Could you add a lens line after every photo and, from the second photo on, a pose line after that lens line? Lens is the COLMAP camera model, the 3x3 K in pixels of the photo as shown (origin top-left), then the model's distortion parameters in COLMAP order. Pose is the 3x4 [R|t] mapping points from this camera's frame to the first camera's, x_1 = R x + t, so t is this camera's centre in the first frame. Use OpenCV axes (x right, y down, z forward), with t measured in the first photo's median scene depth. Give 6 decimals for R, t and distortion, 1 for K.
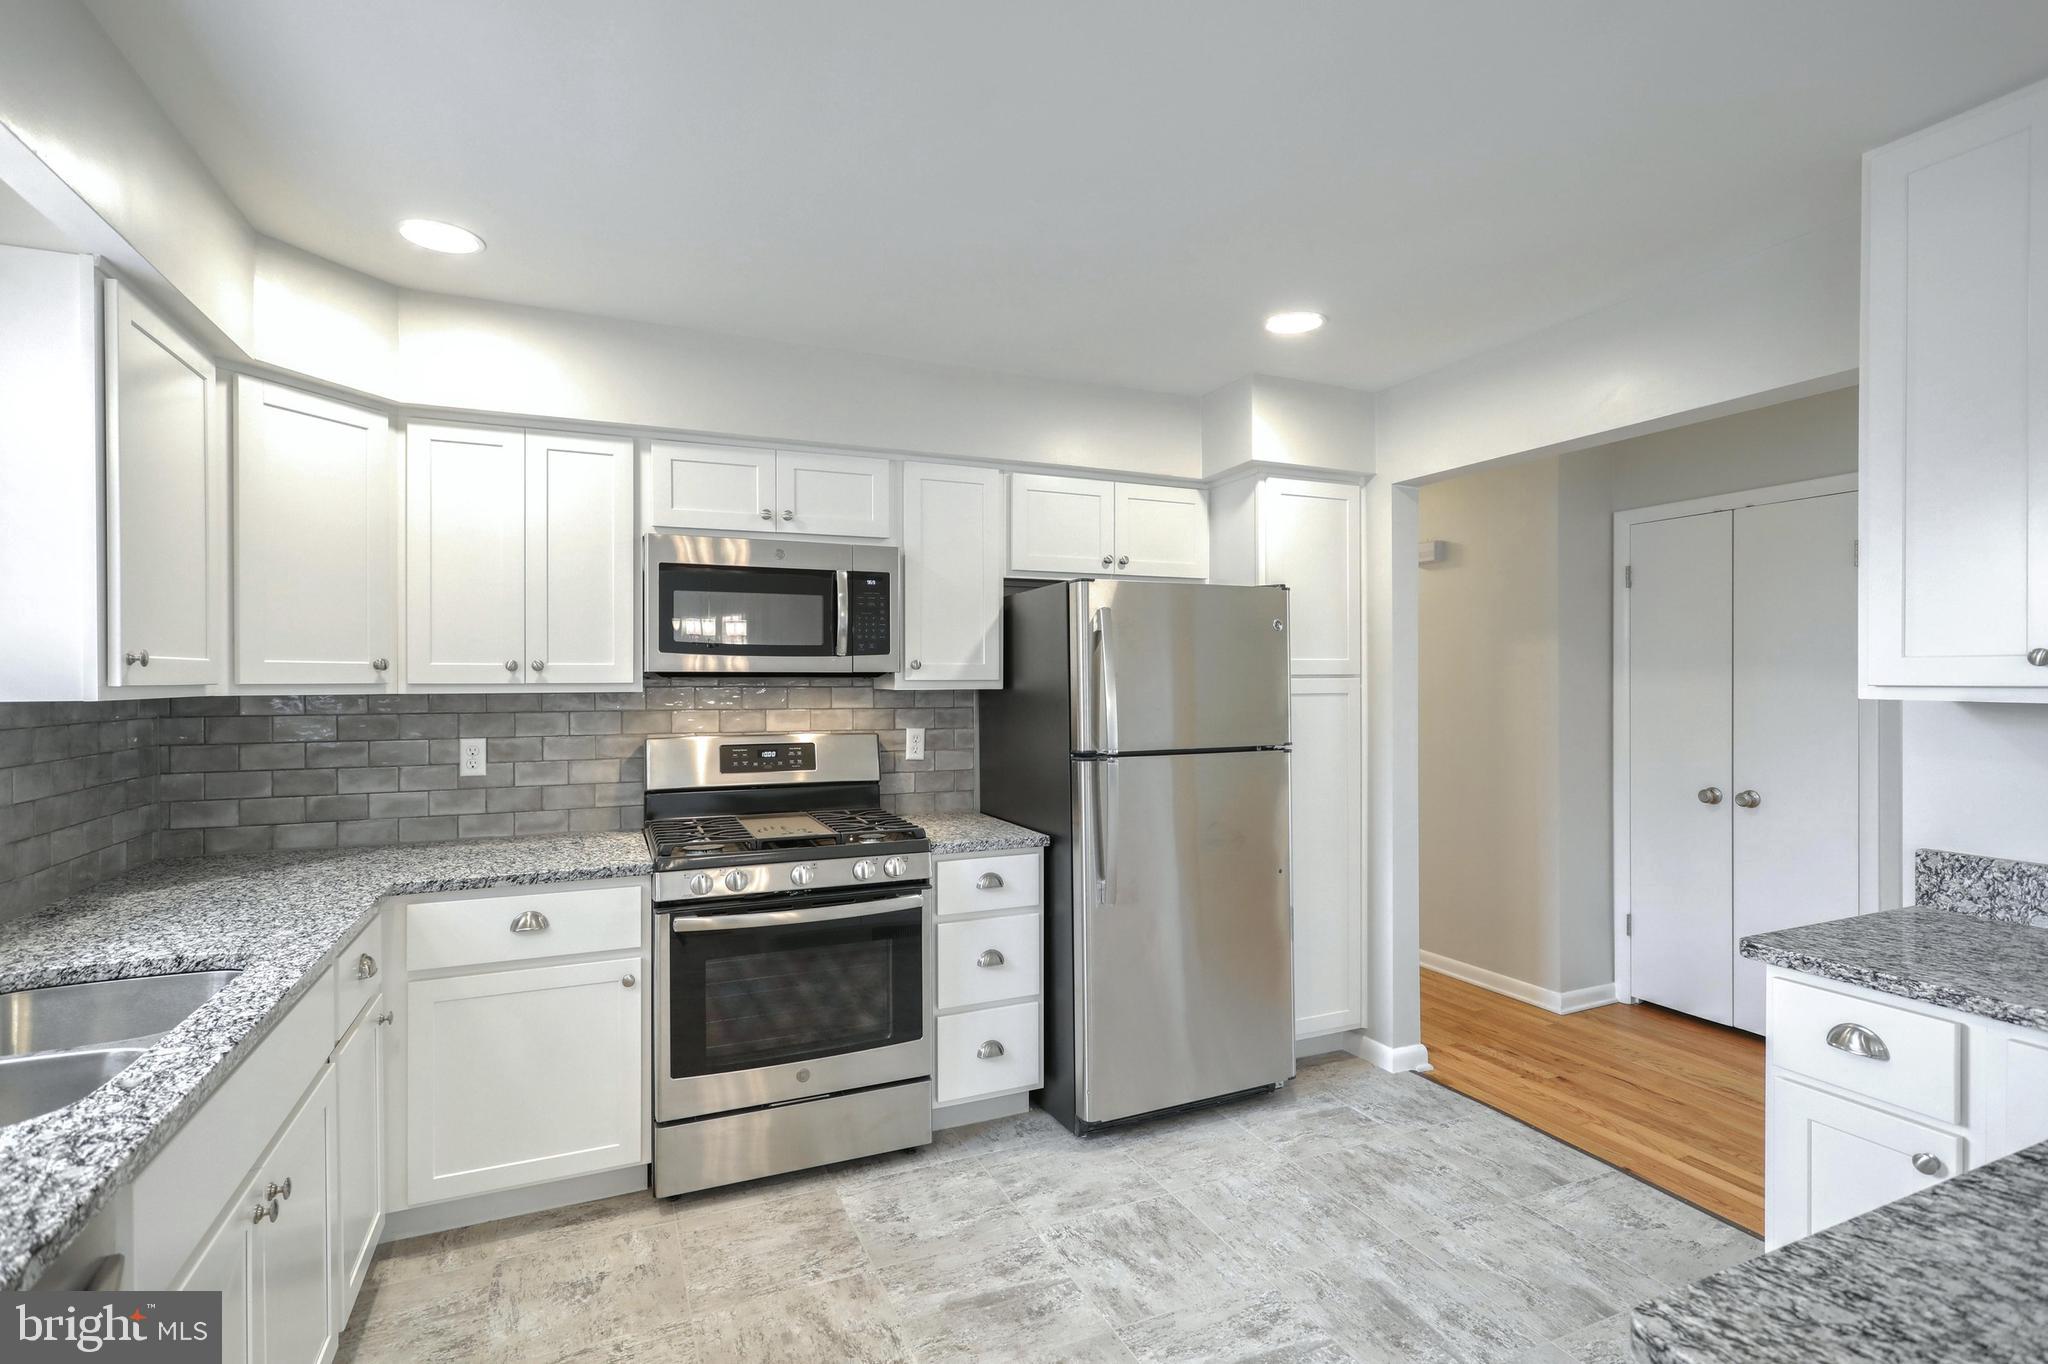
lens RADIAL K [[972.8, 0, 1011.1], [0, 972.8, 662.3], [0, 0, 1]] dist [-0.000953, -0.000075]
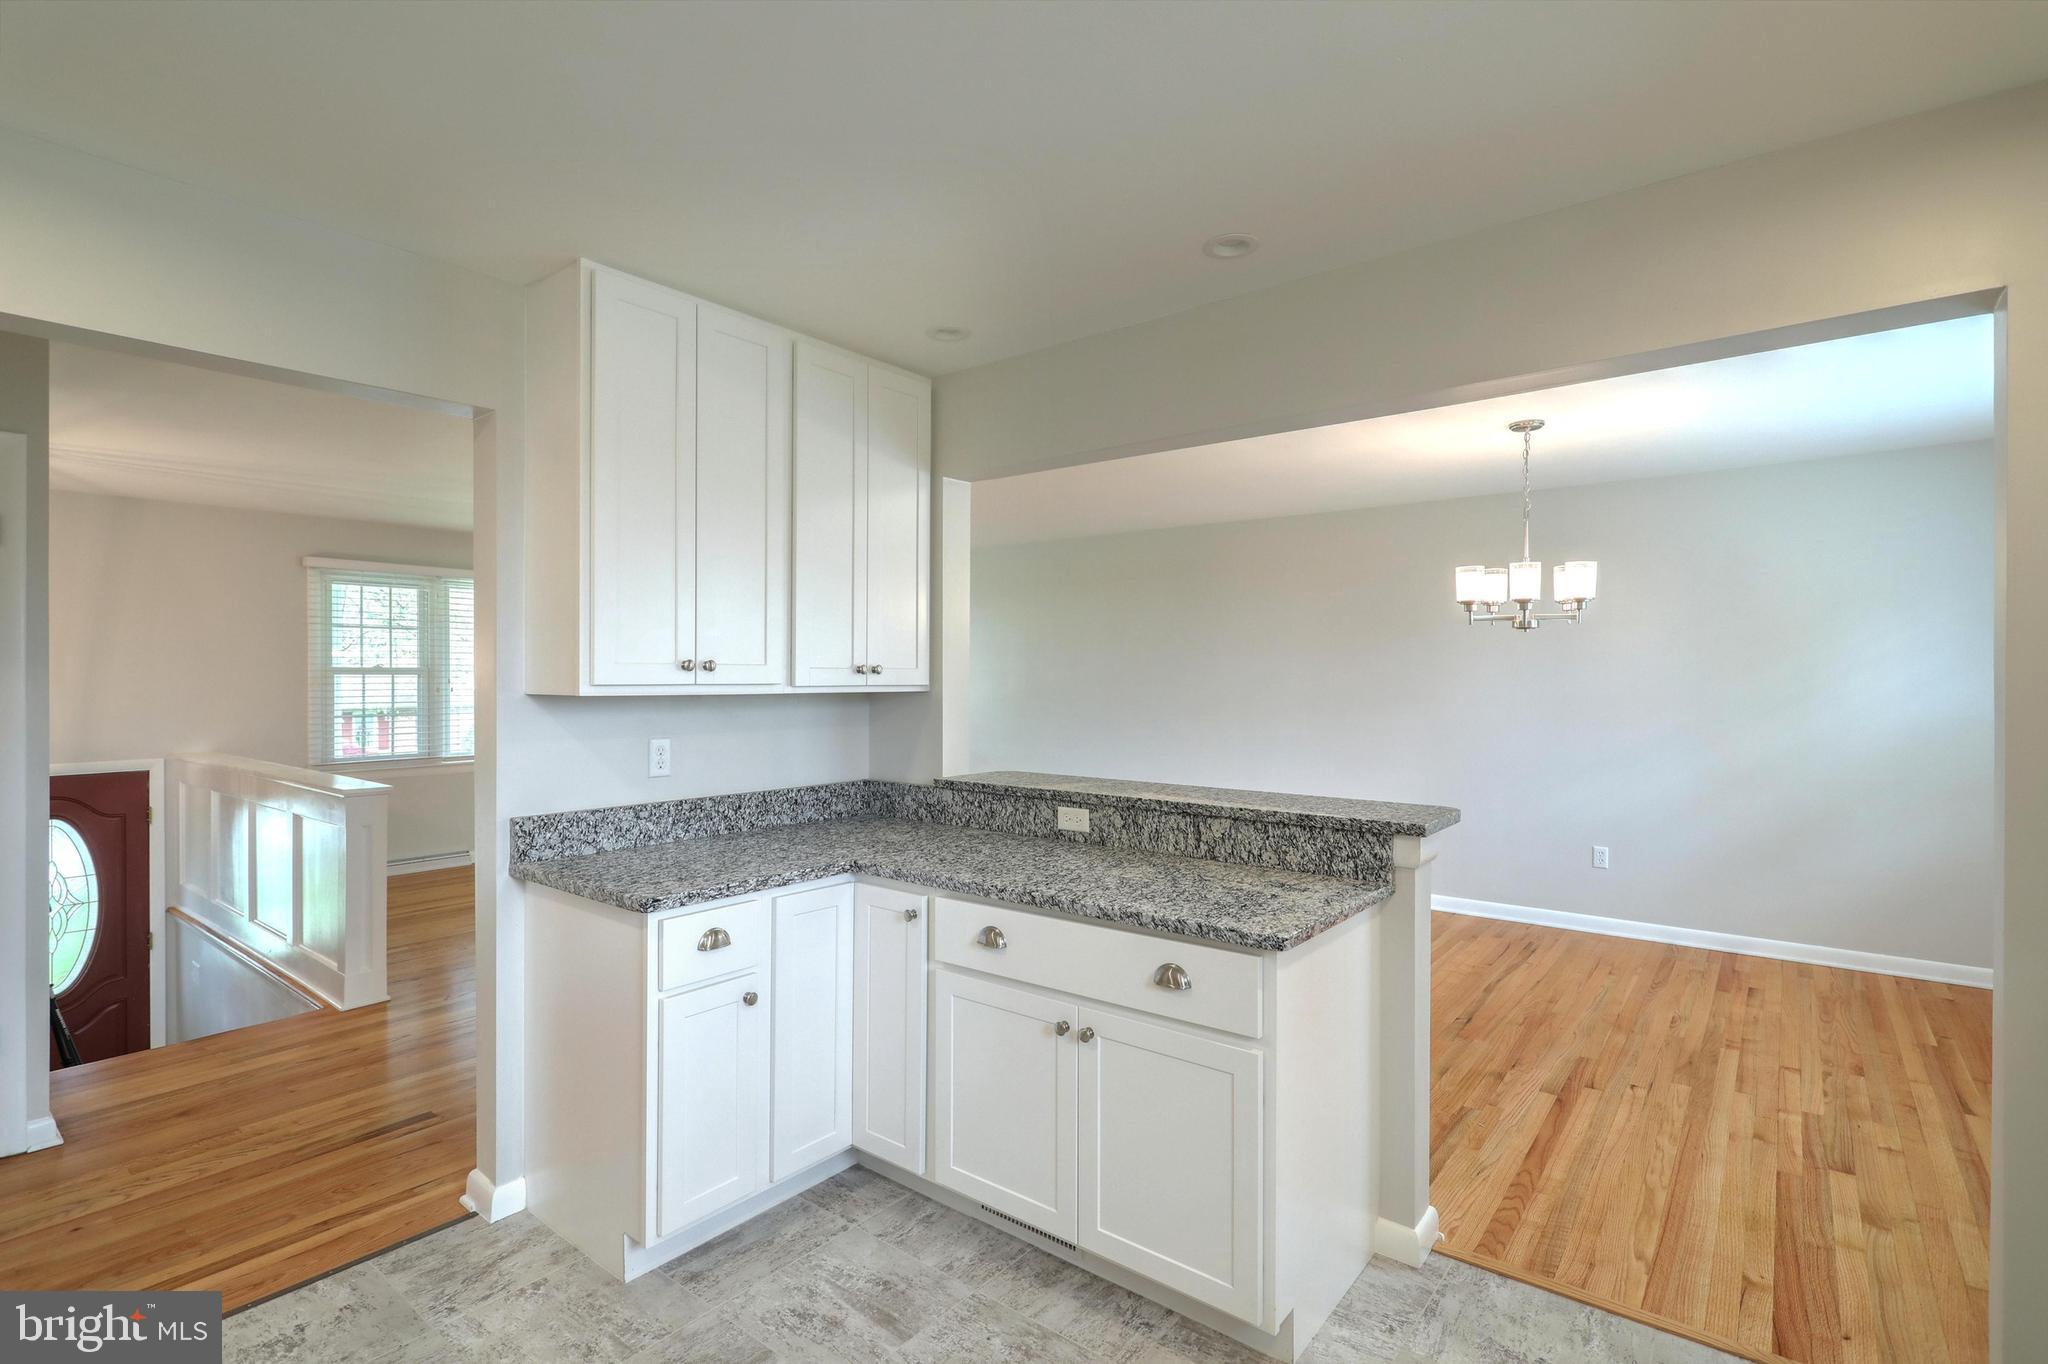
lens RADIAL K [[977.3, 0, 1024.0], [0, 977.3, 682.0], [0, 0, 1]] dist [0.018812, 0.000264]
pose [[-0.480081, -0.006870, 0.877197, -0.308451], [-0.016644, 0.999861, -0.001279, 0.006948], [-0.877066, -0.015214, -0.480128, 0.687779]]
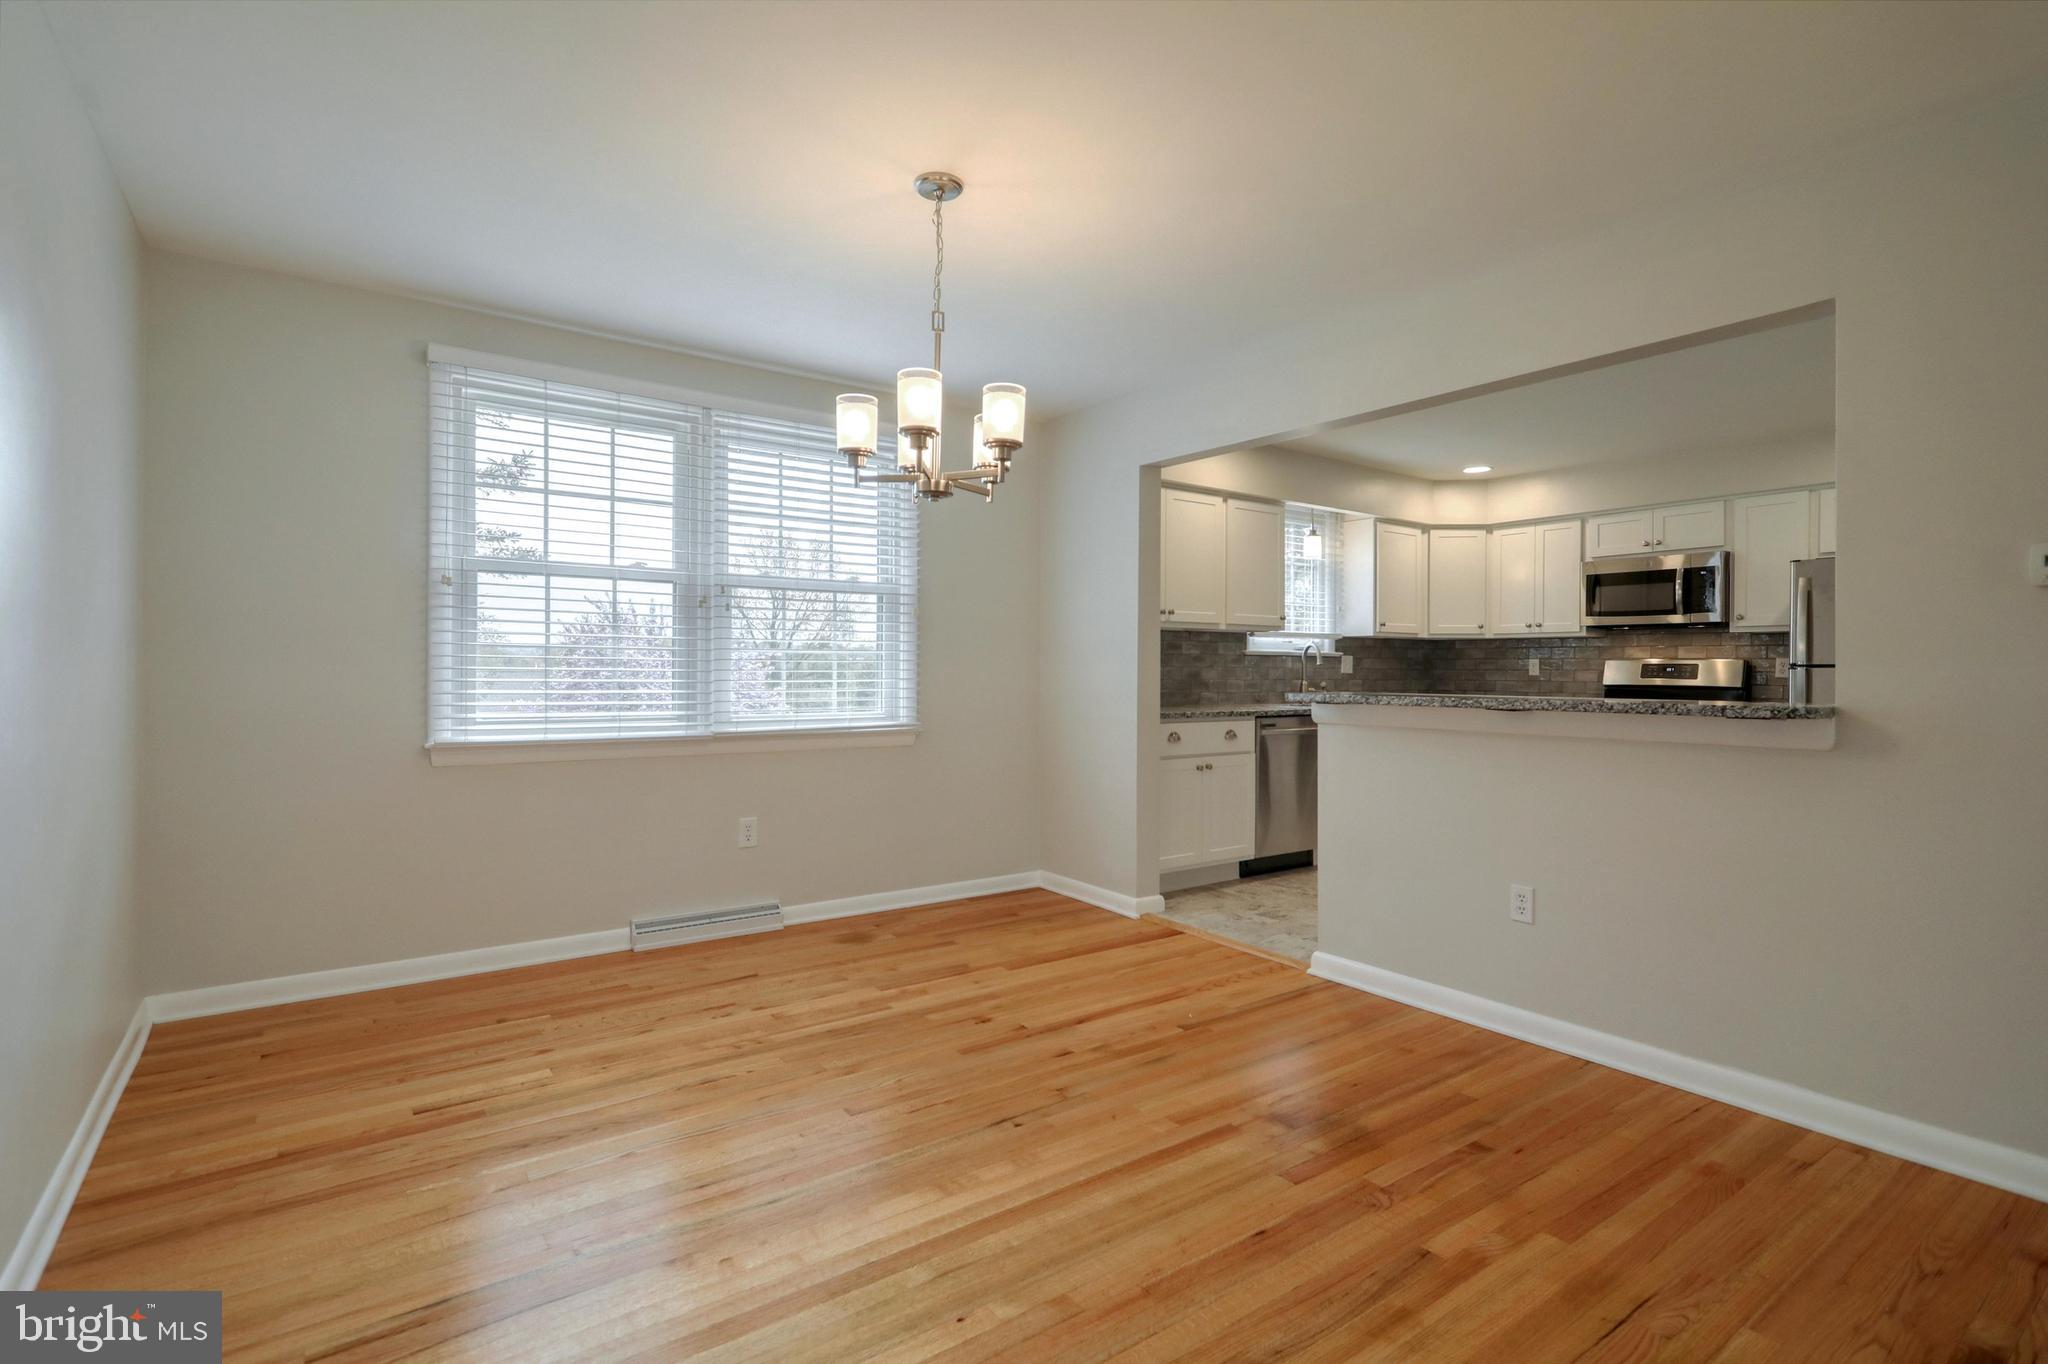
lens RADIAL K [[1001.8, 0, 1036.1], [0, 1001.8, 655.0], [0, 0, 1]] dist [-0.000360, -0.000071]
pose [[0.233444, -0.010280, -0.972316, 1.408897], [0.013306, 0.999884, -0.007377, 0.069001], [0.972279, -0.011215, 0.233554, -0.658013]]
